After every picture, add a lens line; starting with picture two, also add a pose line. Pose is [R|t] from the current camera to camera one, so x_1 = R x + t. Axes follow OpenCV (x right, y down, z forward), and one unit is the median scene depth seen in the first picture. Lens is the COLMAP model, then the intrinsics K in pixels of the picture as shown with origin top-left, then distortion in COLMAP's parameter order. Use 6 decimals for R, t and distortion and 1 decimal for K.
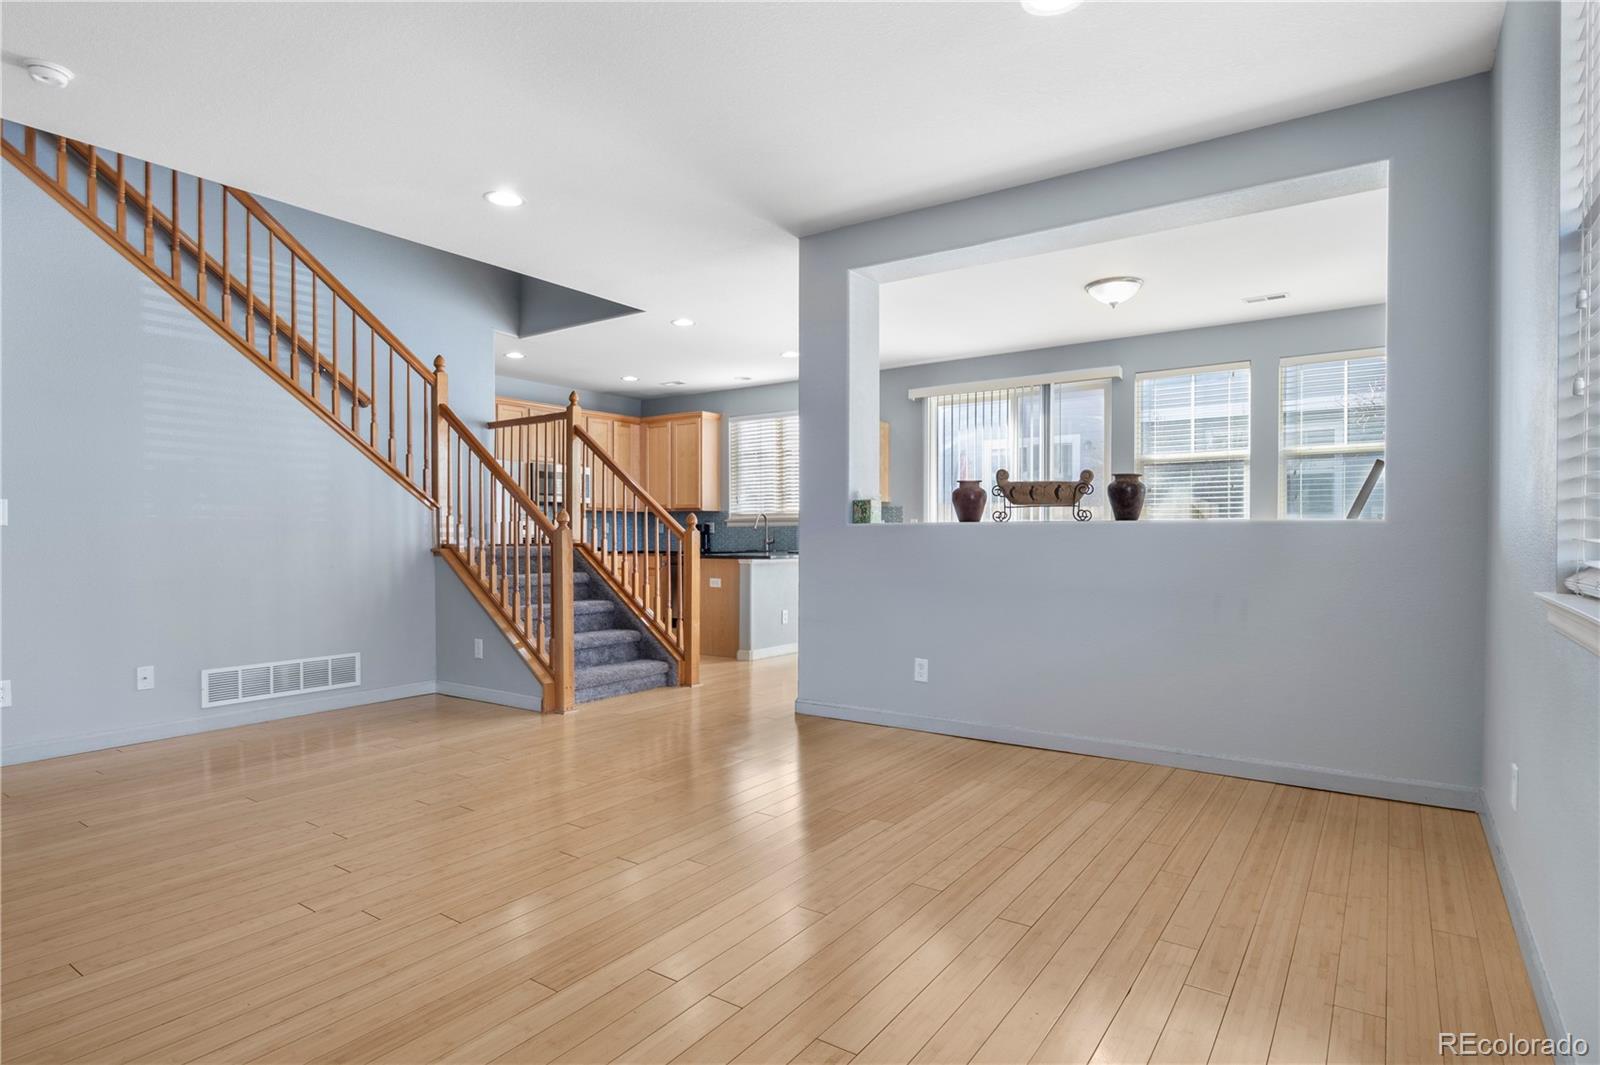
lens RADIAL K [[815.3, 0, 798.2], [0, 815.3, 540.9], [0, 0, 1]] dist [-0.005092, 0.001076]
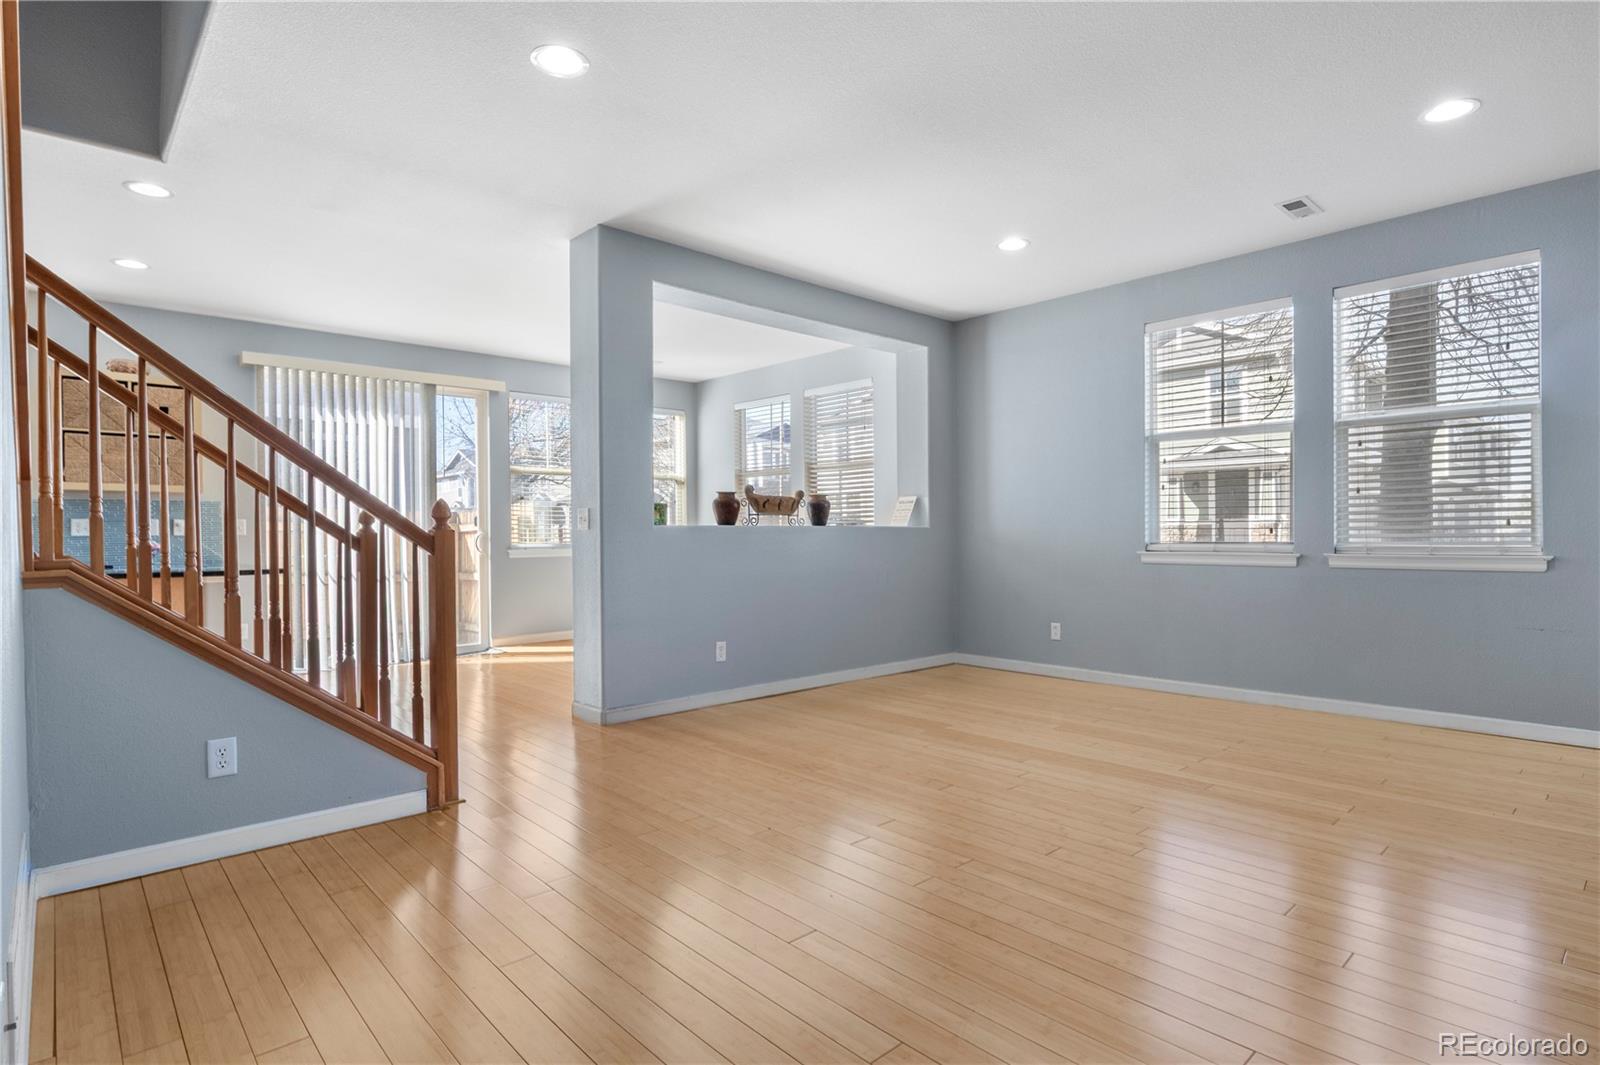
lens RADIAL K [[815.3, 0, 797.4], [0, 815.3, 540.5], [0, 0, 1]] dist [-0.005092, 0.001076]
pose [[0.237526, -0.004889, 0.971369, -0.972054], [0.012576, 0.999919, 0.001957, -0.001899], [-0.971300, 0.011751, 0.237568, 0.626373]]
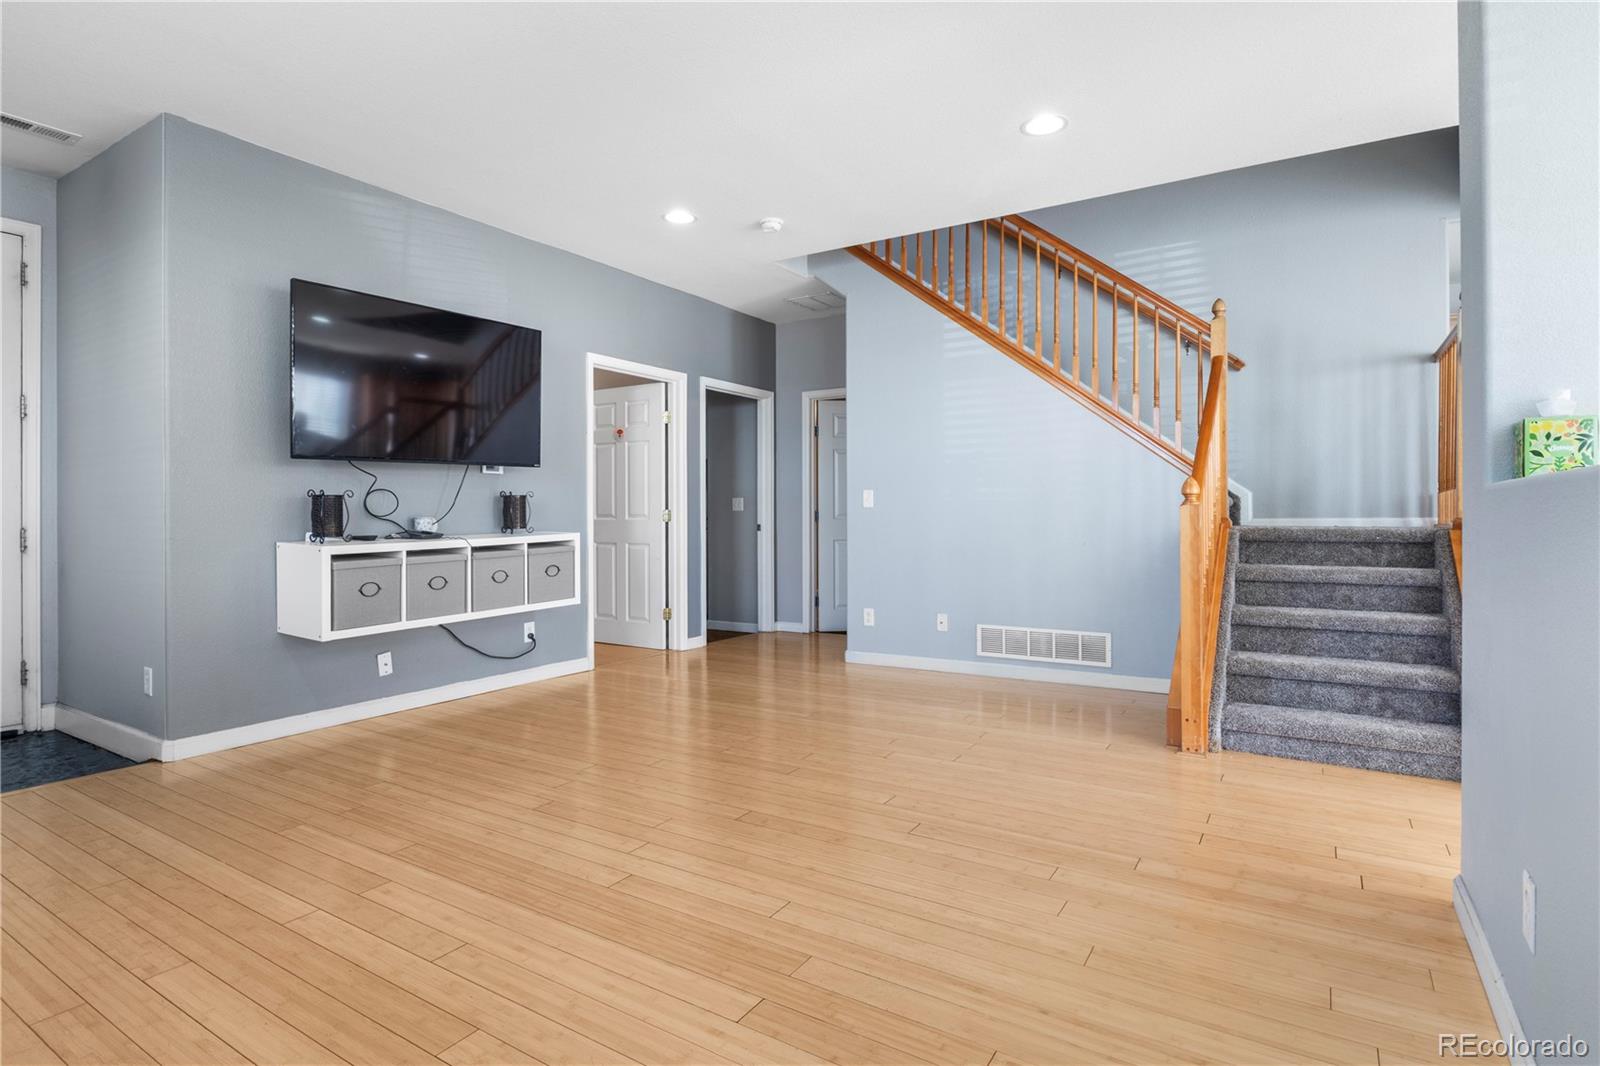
lens RADIAL K [[815.3, 0, 837.6], [0, 815.3, 508.0], [0, 0, 1]] dist [-0.005092, 0.001076]
pose [[0.074669, -0.008751, -0.997170, 0.471792], [-0.002750, 0.999956, -0.008981, -0.003578], [0.997205, 0.003413, 0.074642, 0.700120]]
